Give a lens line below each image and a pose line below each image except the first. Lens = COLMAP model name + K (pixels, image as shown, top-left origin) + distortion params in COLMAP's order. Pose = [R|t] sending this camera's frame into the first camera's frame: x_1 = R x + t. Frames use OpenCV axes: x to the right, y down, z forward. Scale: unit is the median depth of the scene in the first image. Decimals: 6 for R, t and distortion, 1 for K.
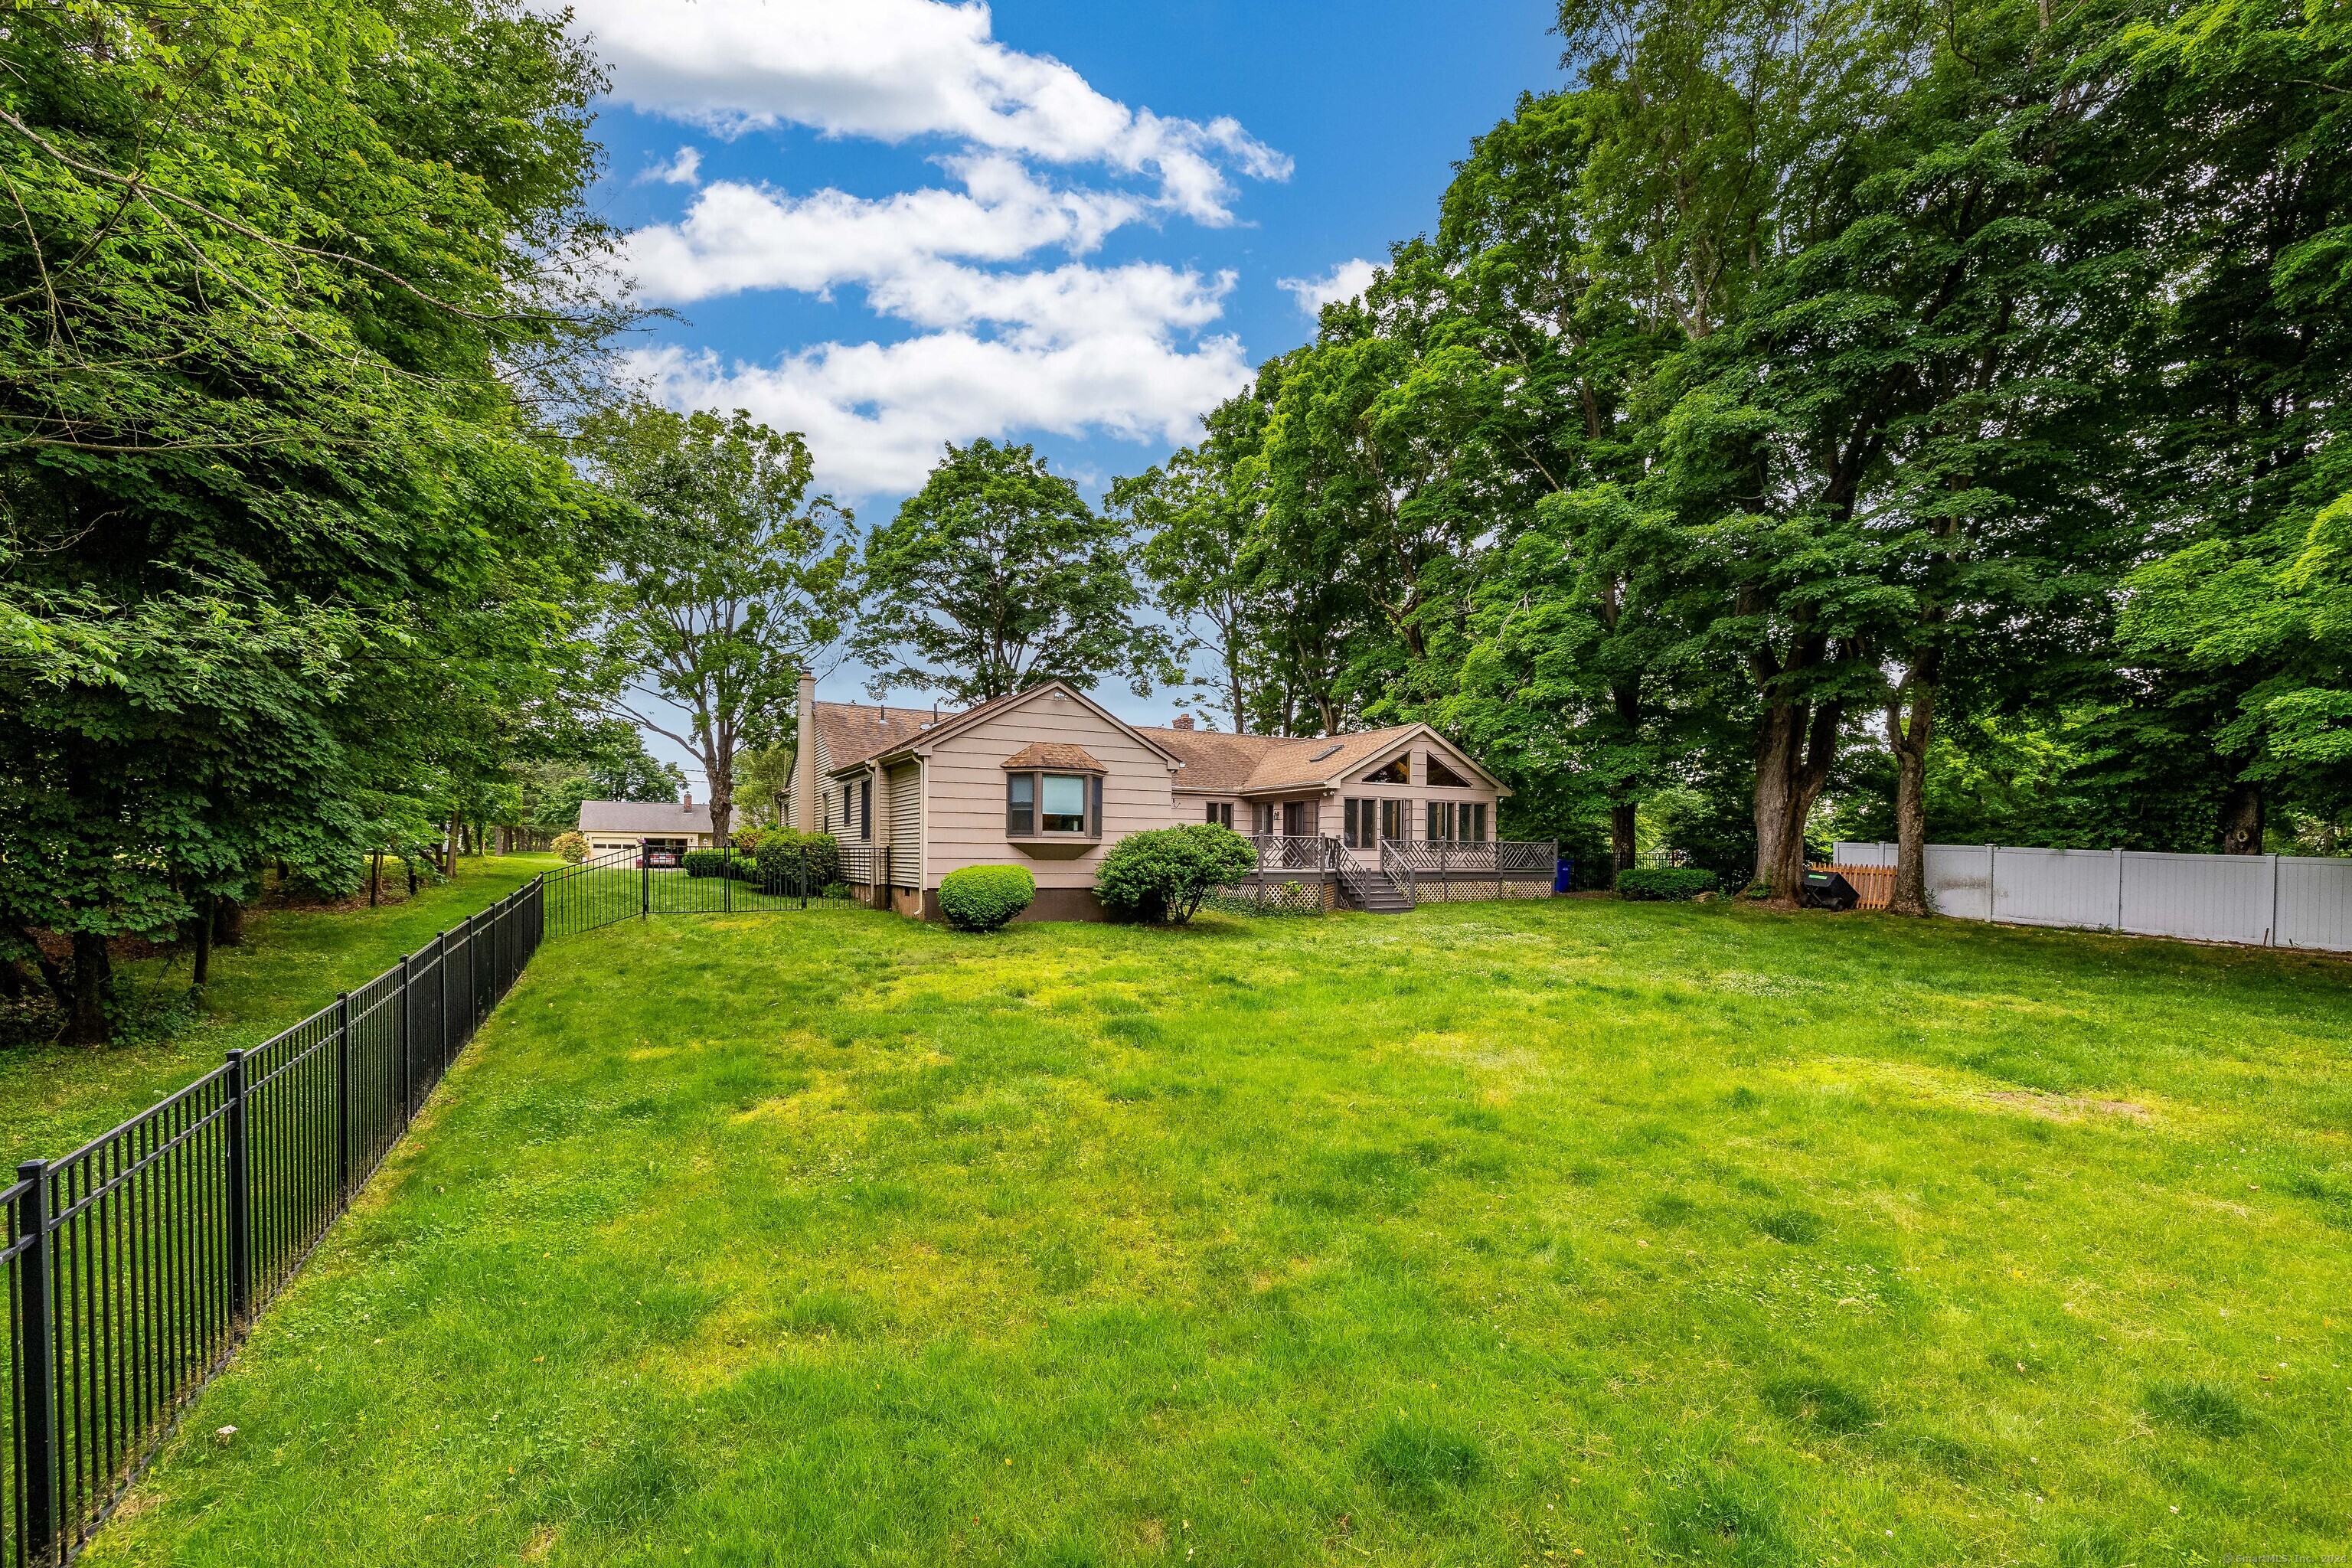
lens RADIAL K [[987.7, 0, 1158.5], [0, 987.7, 832.6], [0, 0, 1]] dist [0.002391, -0.001559]
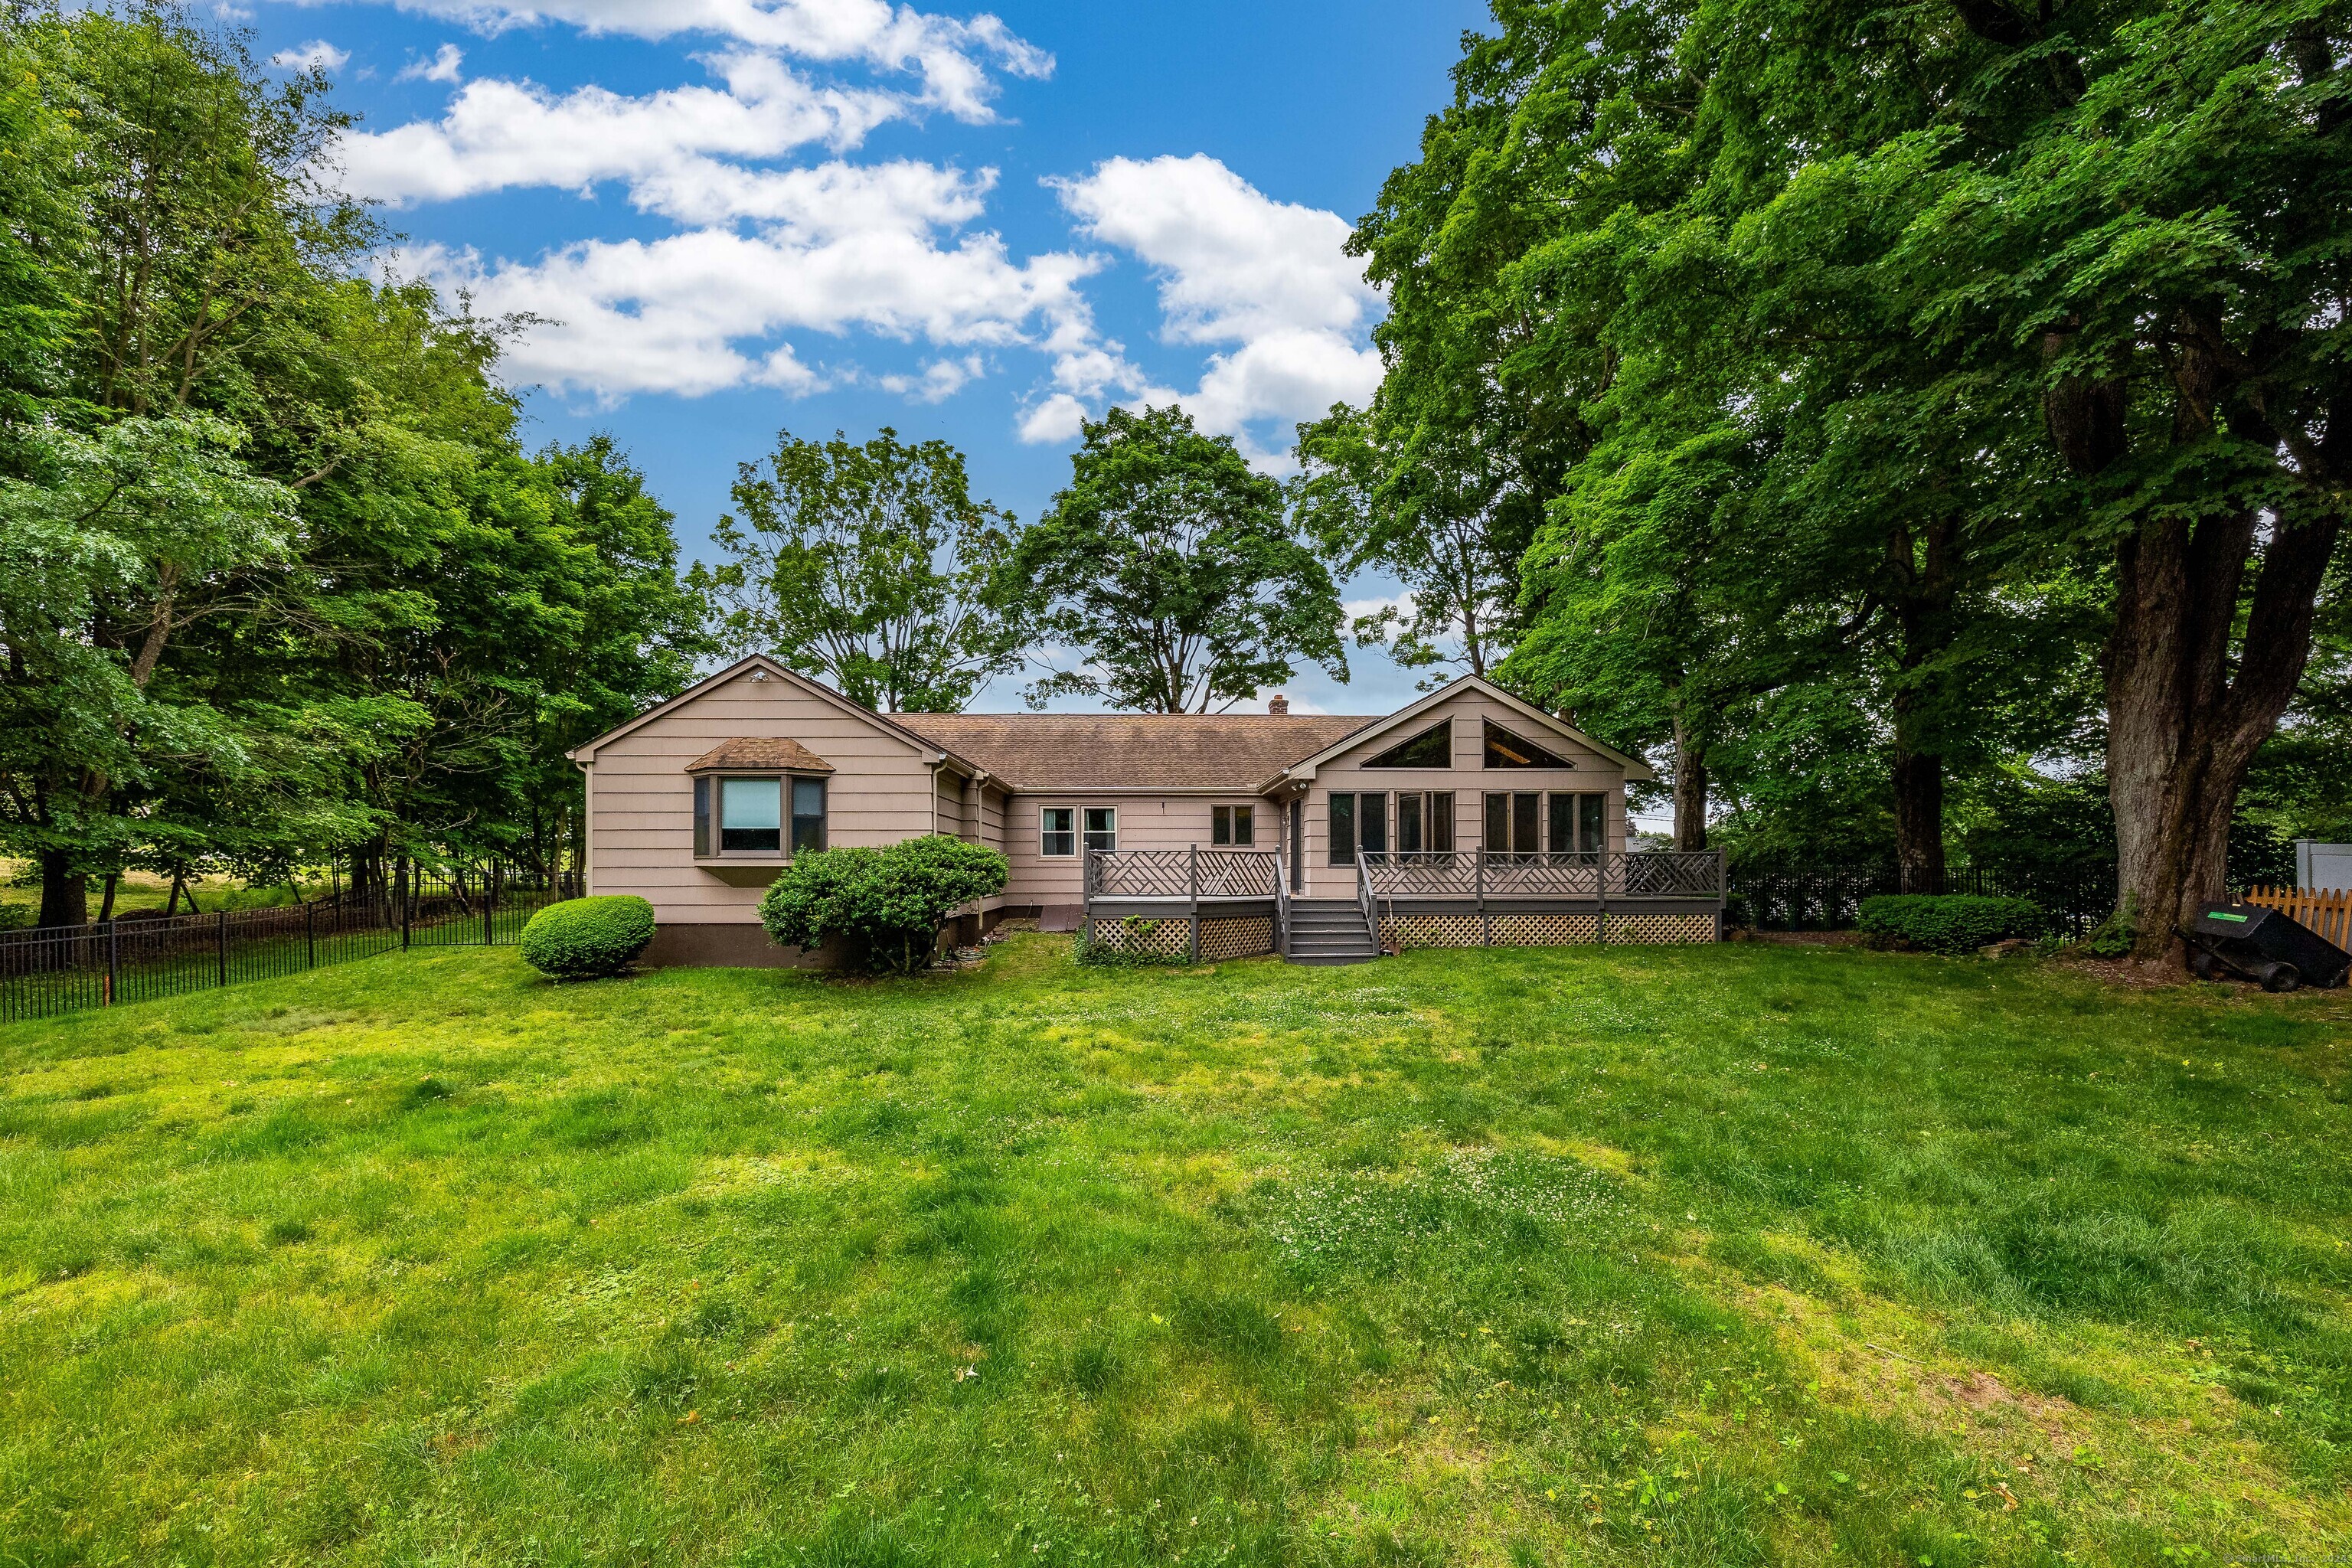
lens RADIAL K [[987.7, 0, 1172.7], [0, 987.7, 852.4], [0, 0, 1]] dist [0.002391, -0.001559]
pose [[0.899423, -0.014801, -0.436829, 0.379626], [0.018171, 0.999829, 0.003537, 0.002422], [0.436701, -0.011119, 0.899538, 0.318947]]
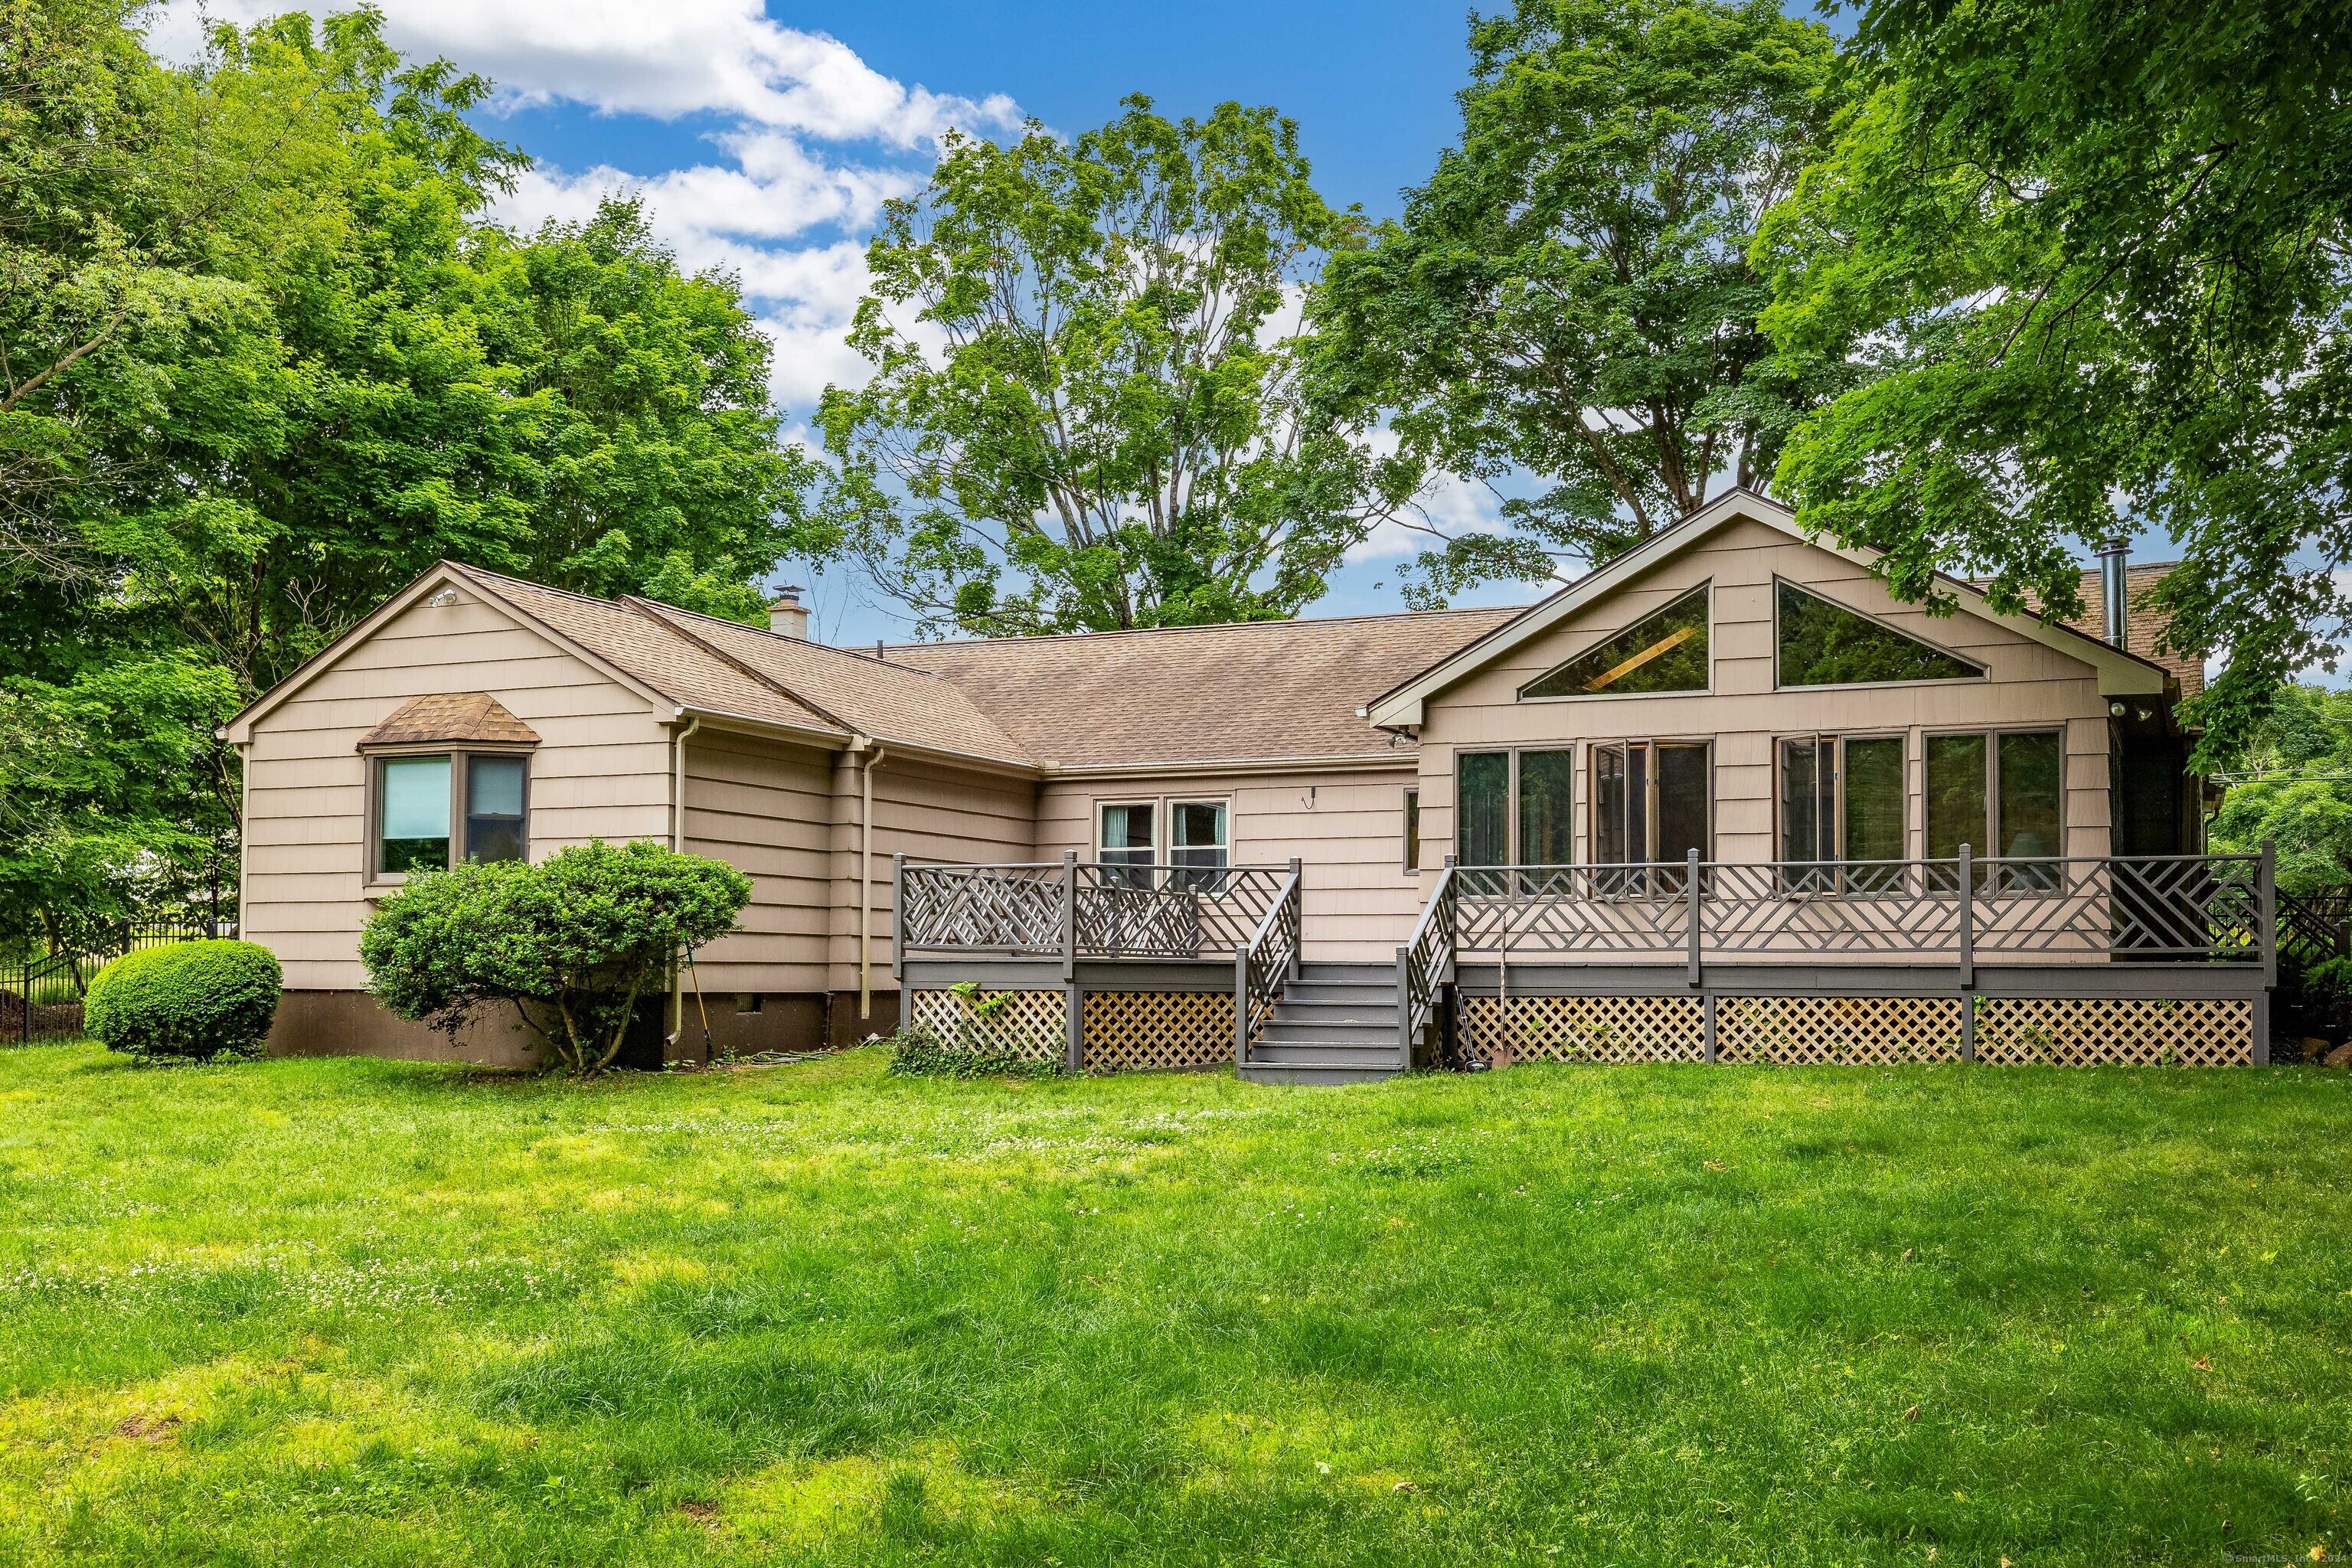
lens RADIAL K [[2226.4, 0, 1230.4], [0, 2226.4, 860.2], [0, 0, 1]] dist [0.004444, 0.000000]
pose [[0.632450, -0.044550, -0.773319, 0.713095], [0.018776, 0.998933, -0.042192, 0.032979], [0.774374, 0.012164, 0.632611, 0.436856]]
